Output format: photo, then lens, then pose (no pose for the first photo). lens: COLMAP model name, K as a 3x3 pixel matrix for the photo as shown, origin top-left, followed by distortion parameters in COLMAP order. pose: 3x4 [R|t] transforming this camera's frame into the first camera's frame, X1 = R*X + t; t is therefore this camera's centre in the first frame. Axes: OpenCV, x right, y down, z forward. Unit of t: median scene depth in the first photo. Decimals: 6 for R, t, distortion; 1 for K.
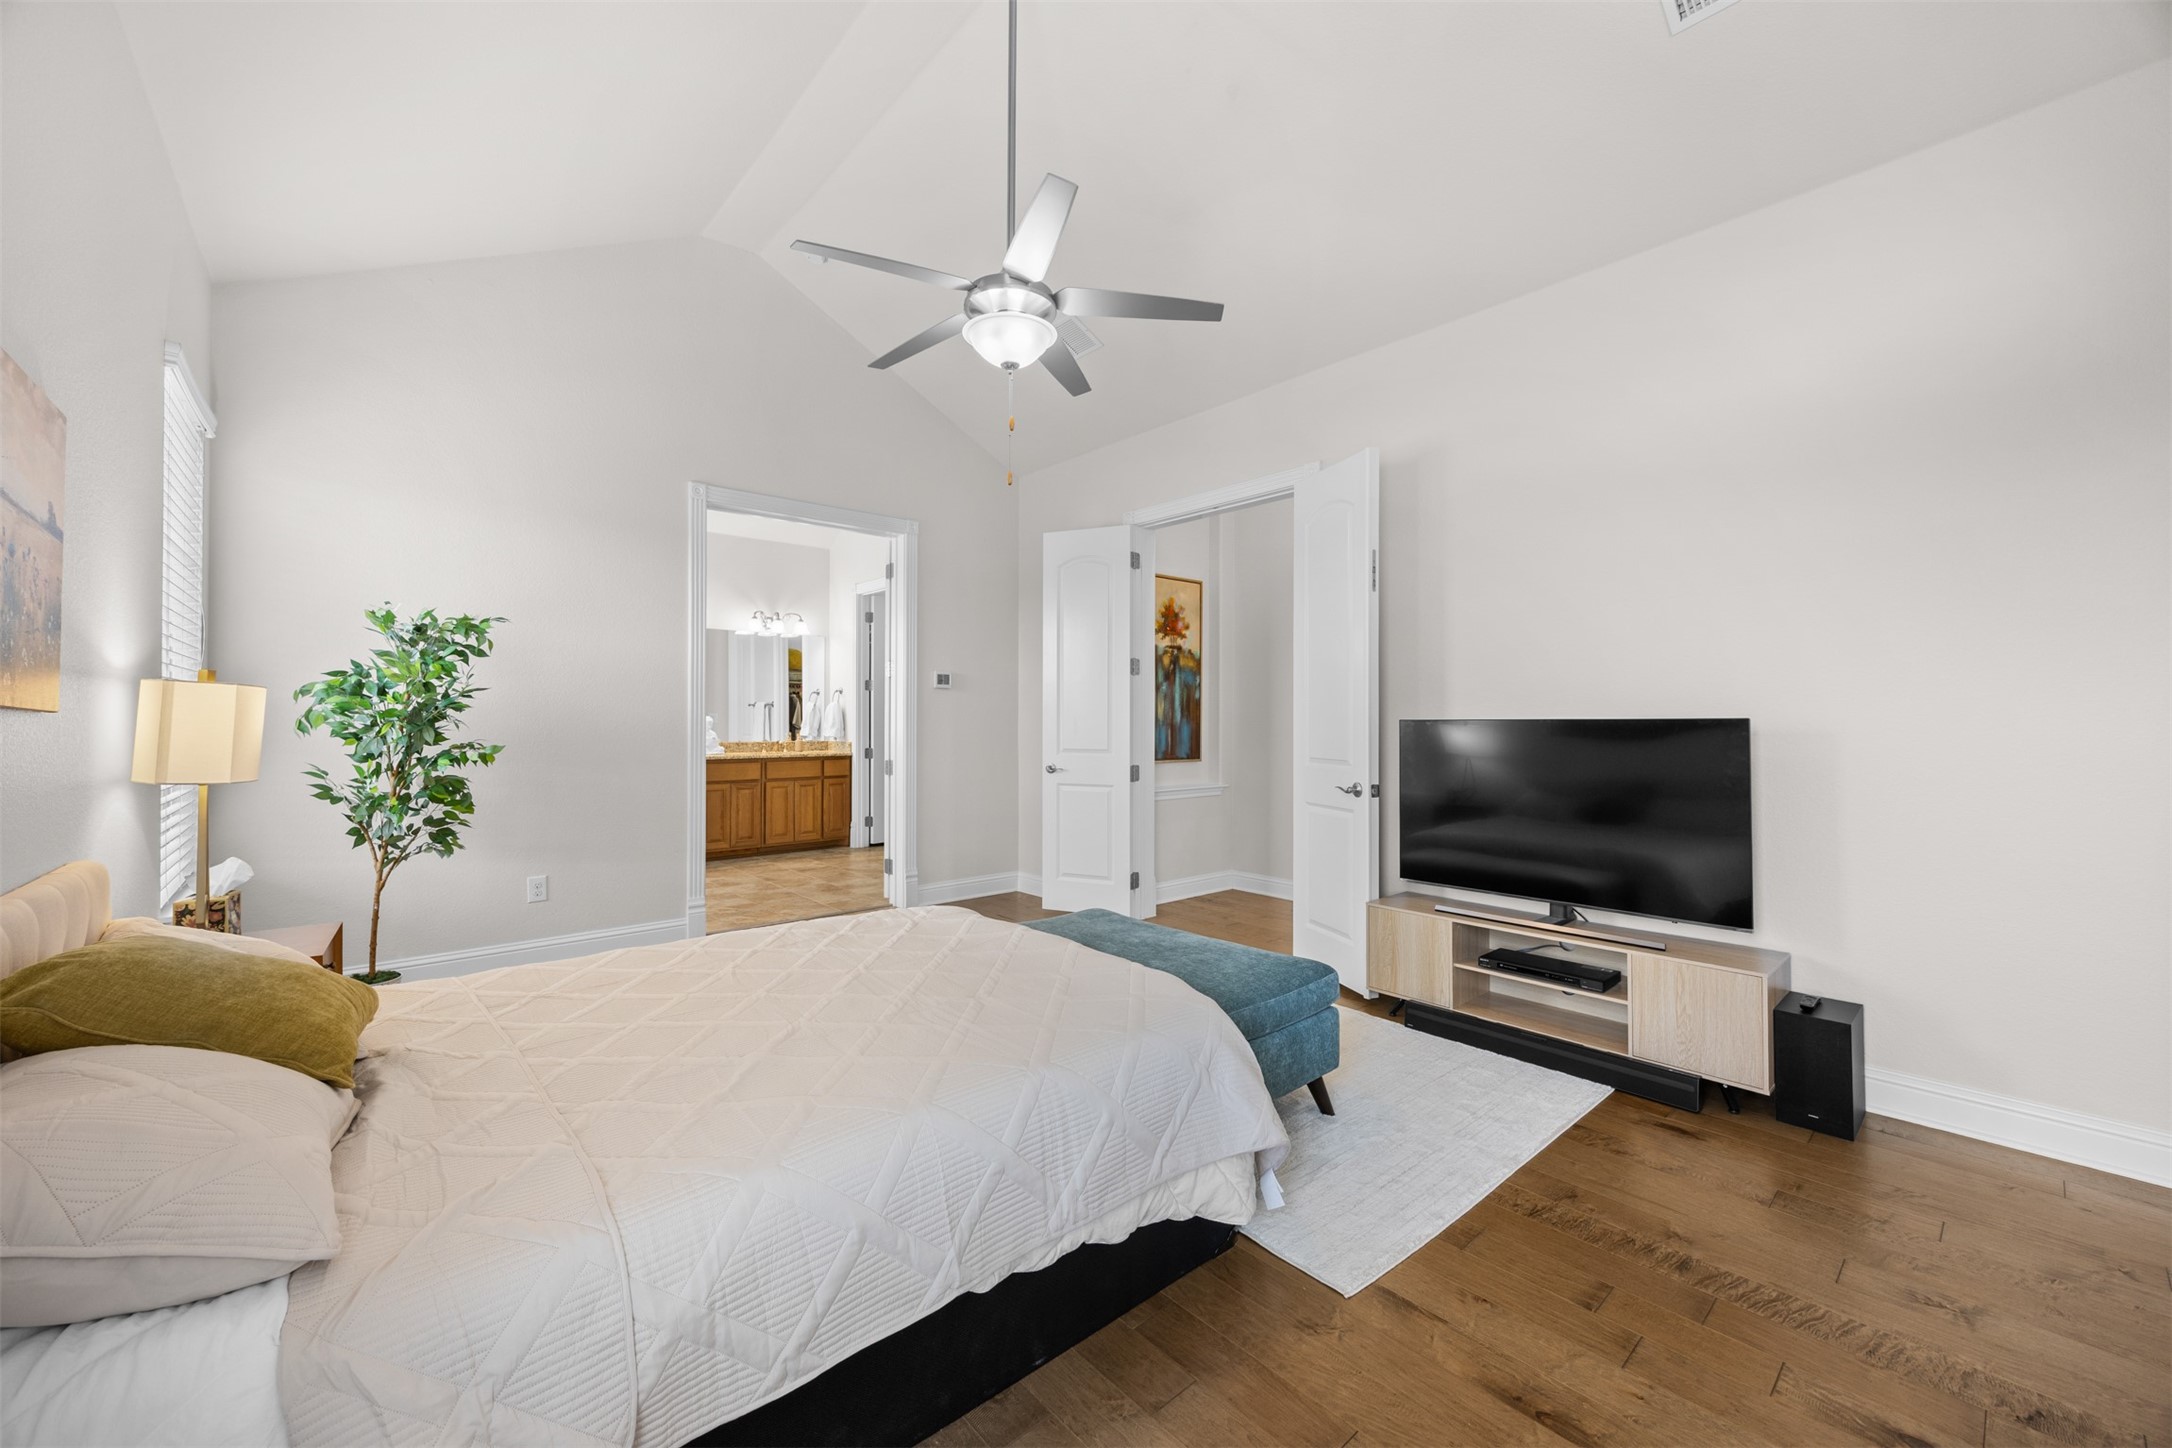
lens RADIAL K [[839.4, 0, 1081.5], [0, 839.4, 715.7], [0, 0, 1]] dist [-0.001546, -0.000324]
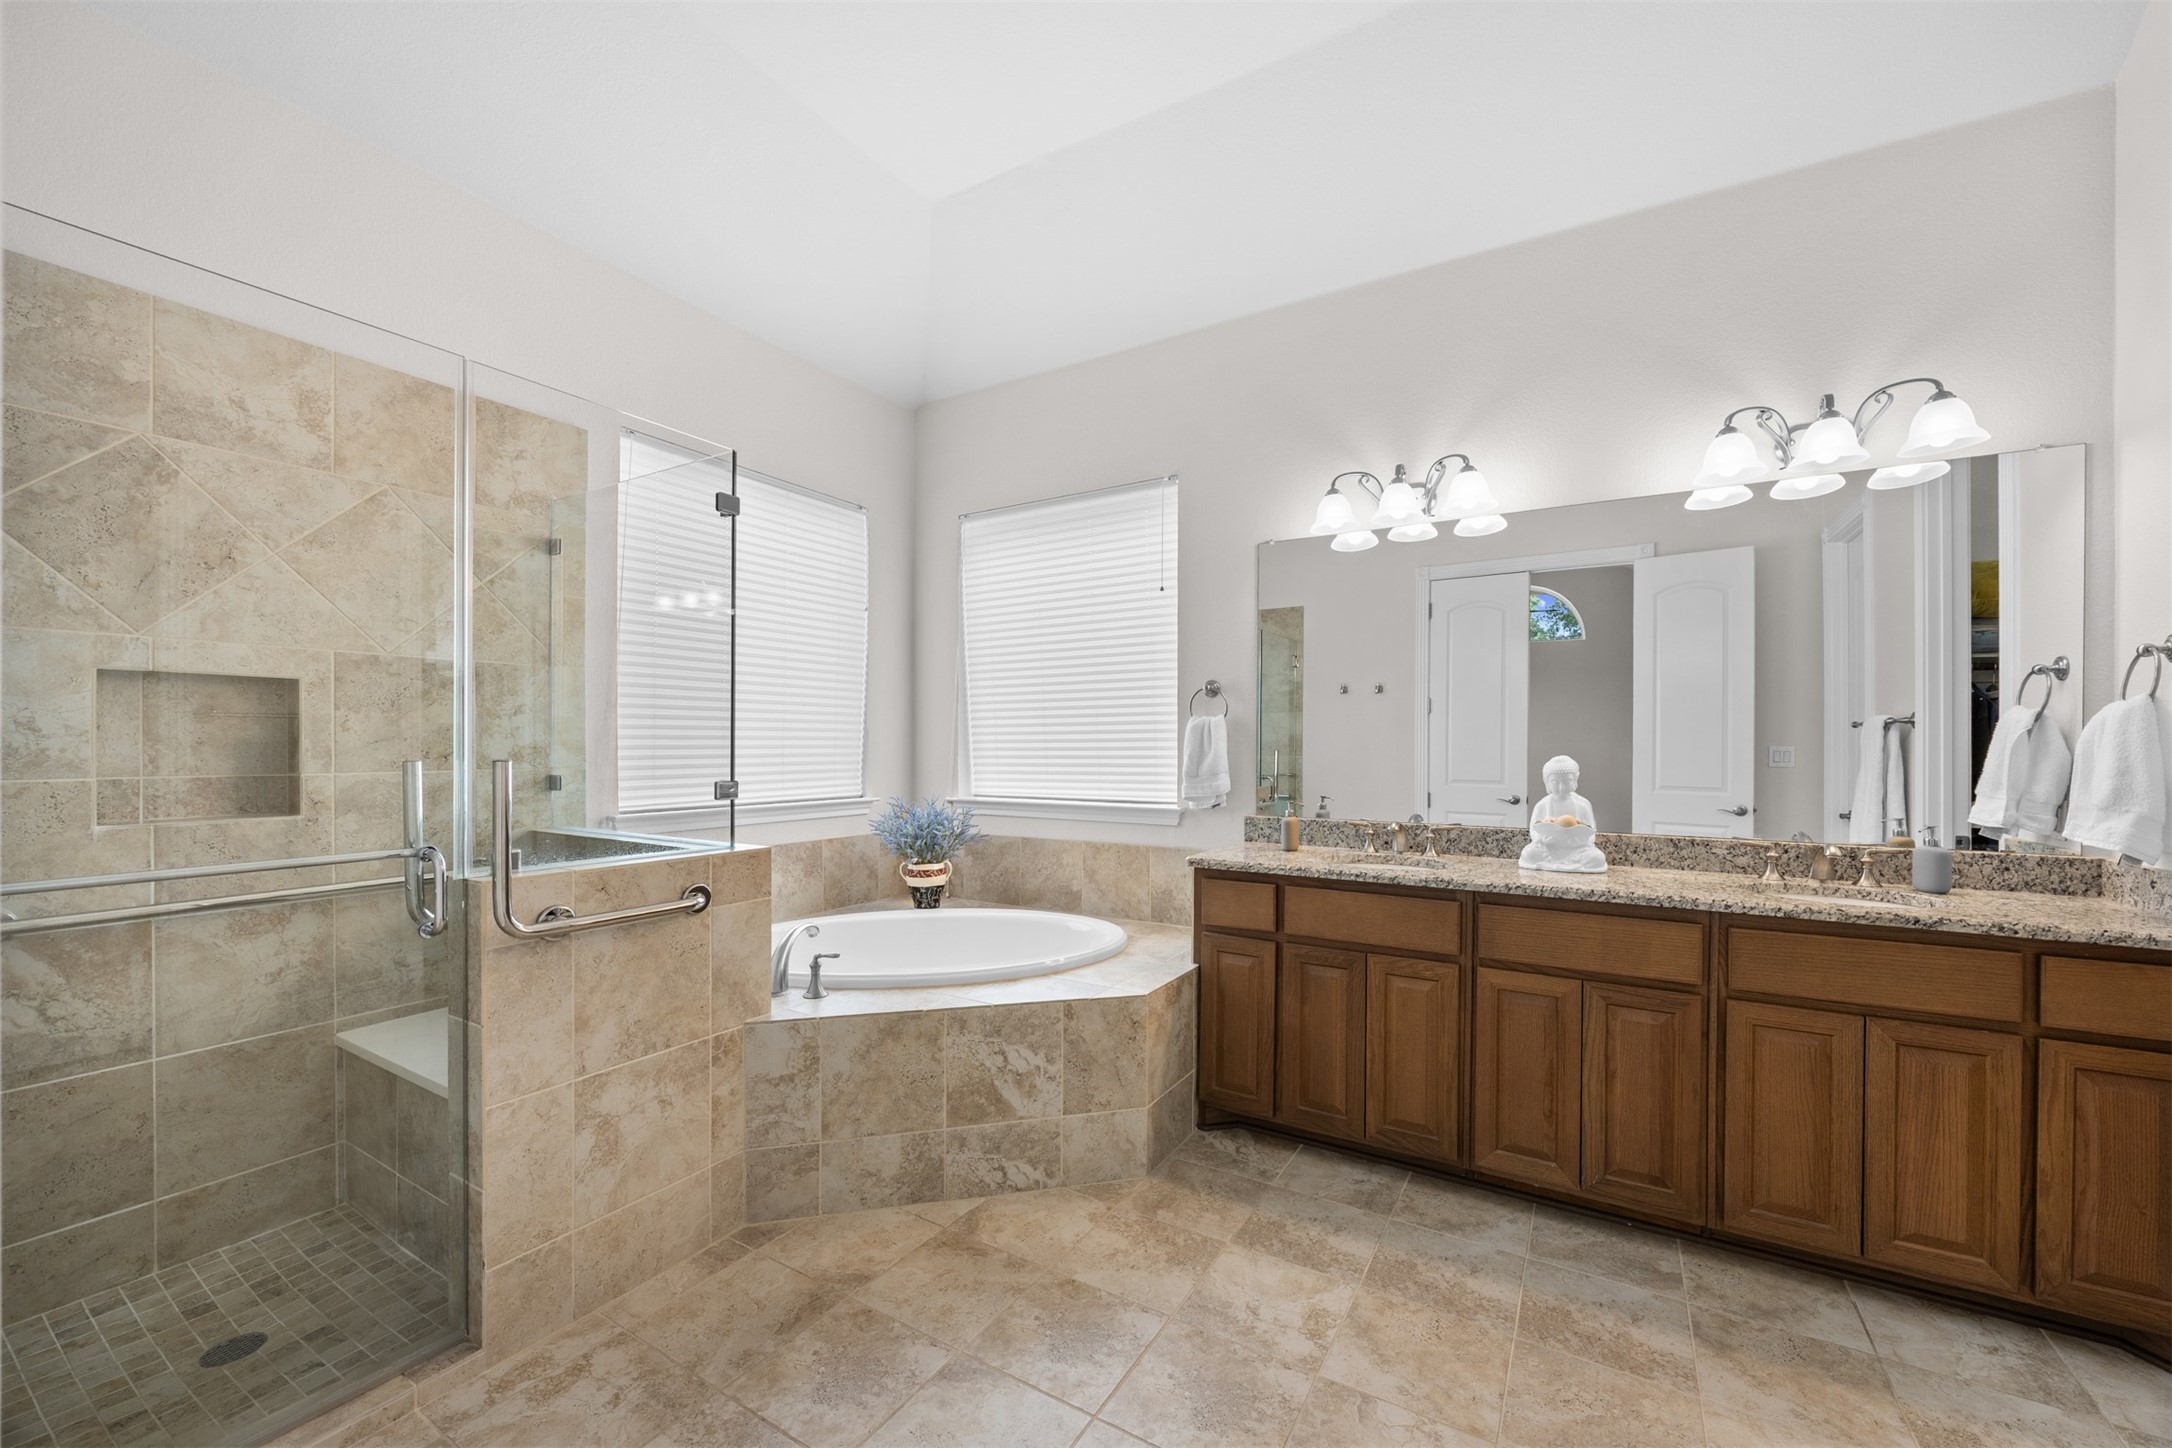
lens RADIAL K [[839.4, 0, 1082.5], [0, 839.4, 747.2], [0, 0, 1]] dist [-0.001546, -0.000324]
pose [[0.332178, 0.001746, -0.943215, -0.180620], [-0.000154, 0.999998, 0.001797, -0.003657], [0.943217, -0.000452, 0.332178, 0.683066]]
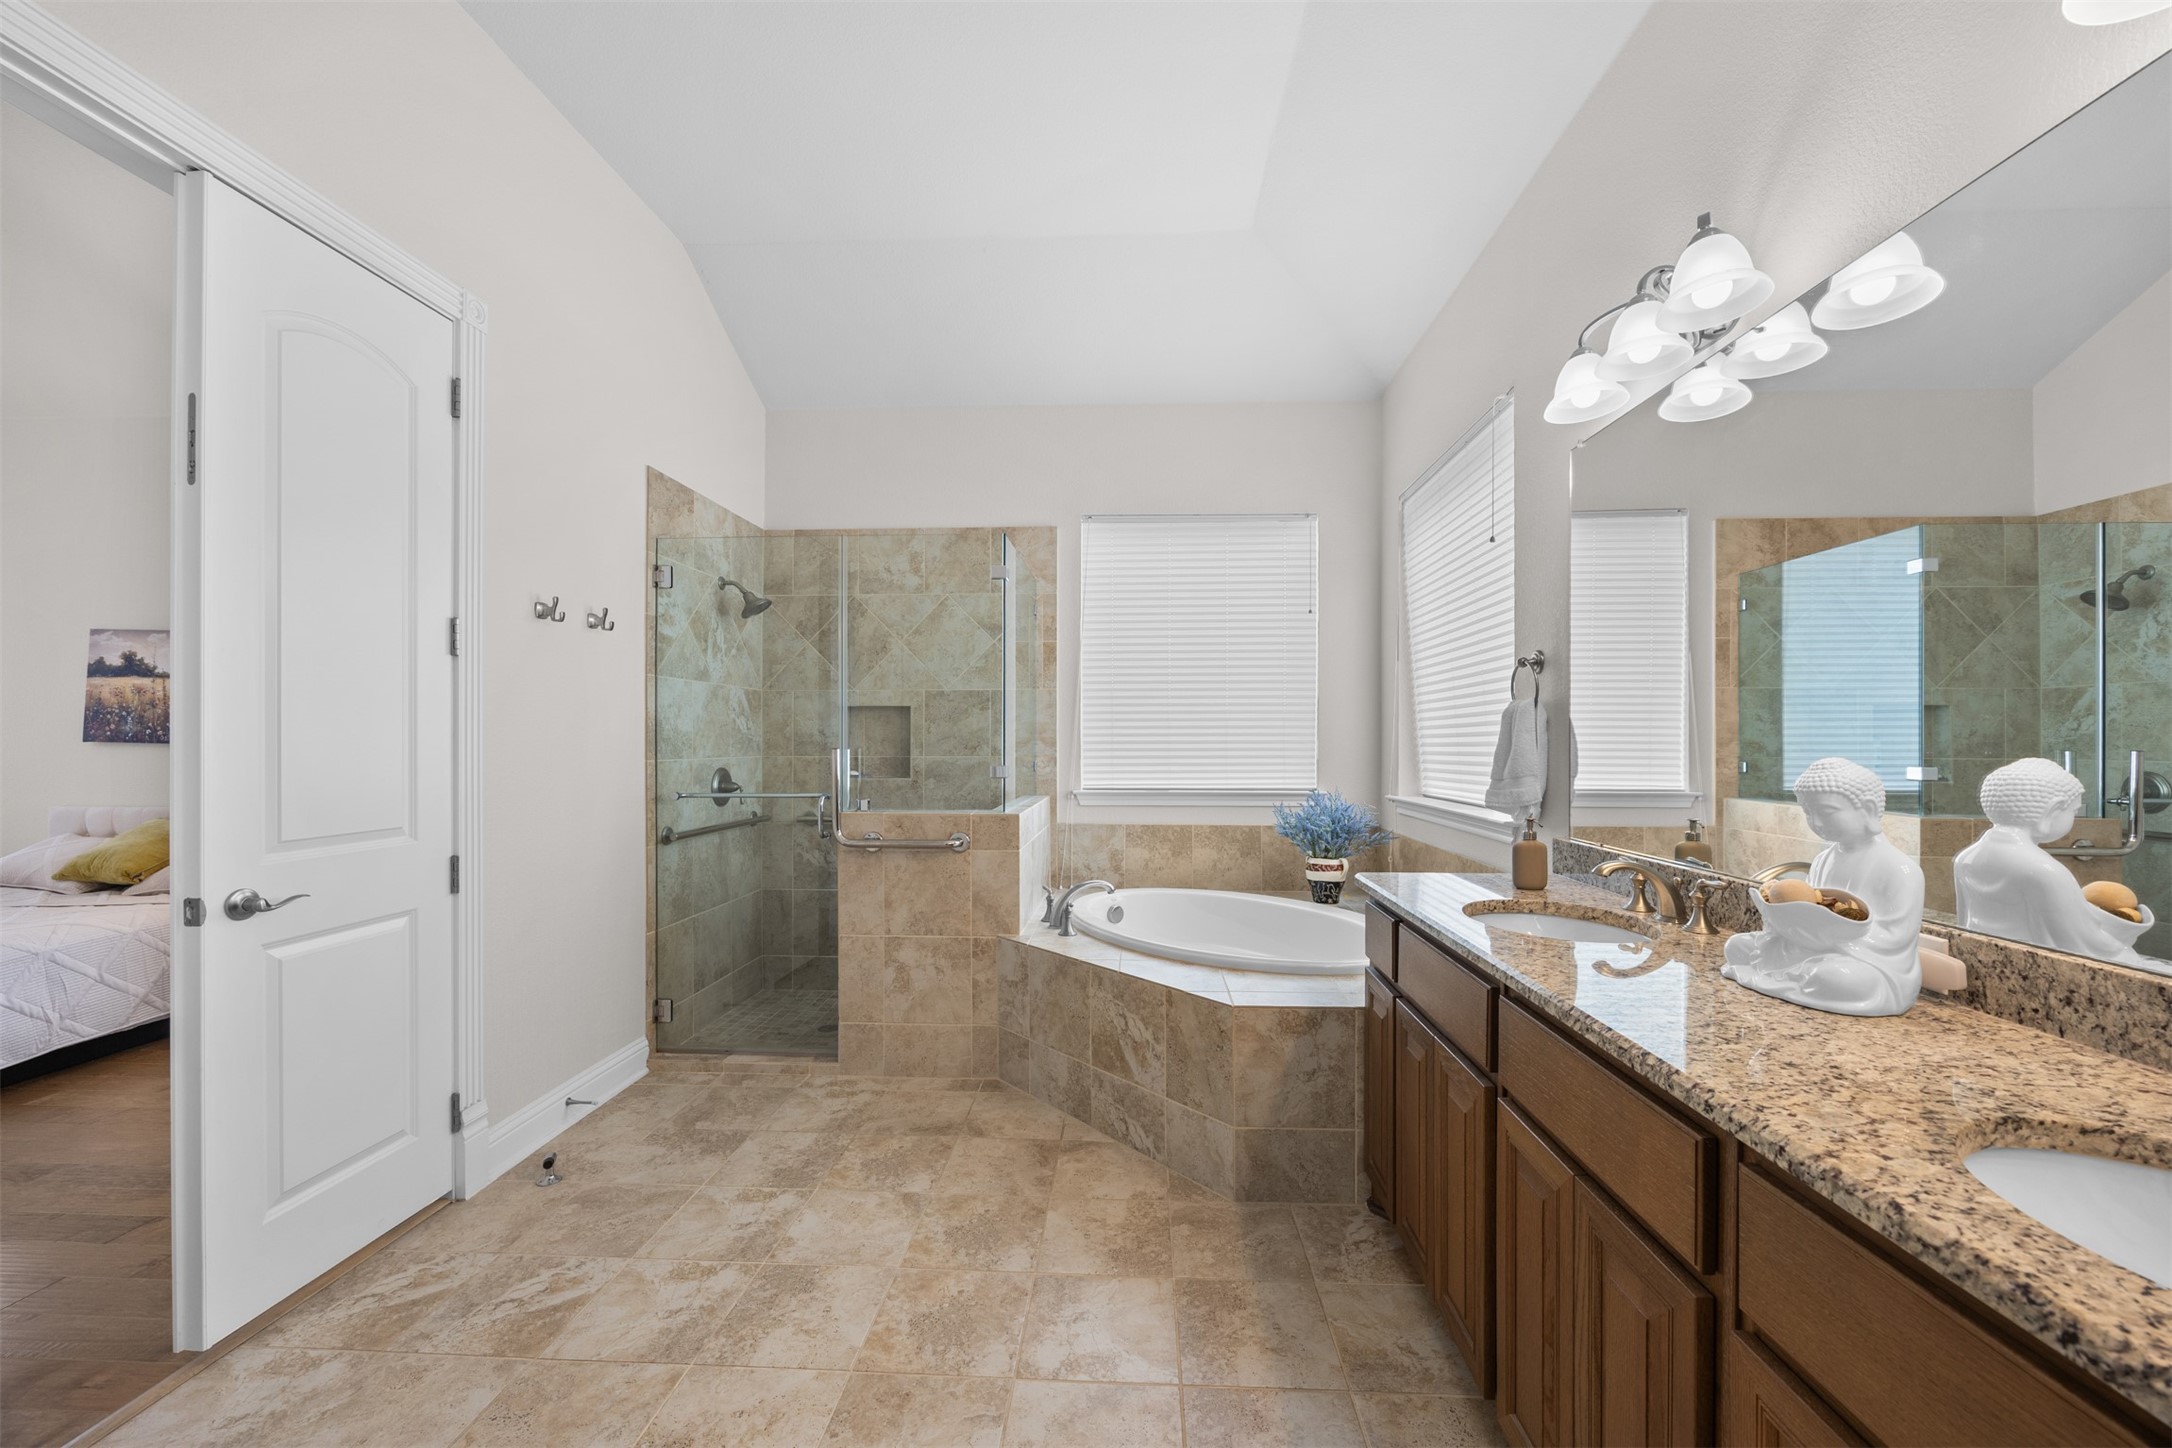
lens RADIAL K [[839.4, 0, 1122.0], [0, 839.4, 739.7], [0, 0, 1]] dist [-0.001546, -0.000324]
pose [[-0.666023, -0.003281, -0.745924, -0.221695], [0.000097, 0.999990, -0.004485, -0.002396], [0.745931, -0.003059, -0.666016, 0.964252]]
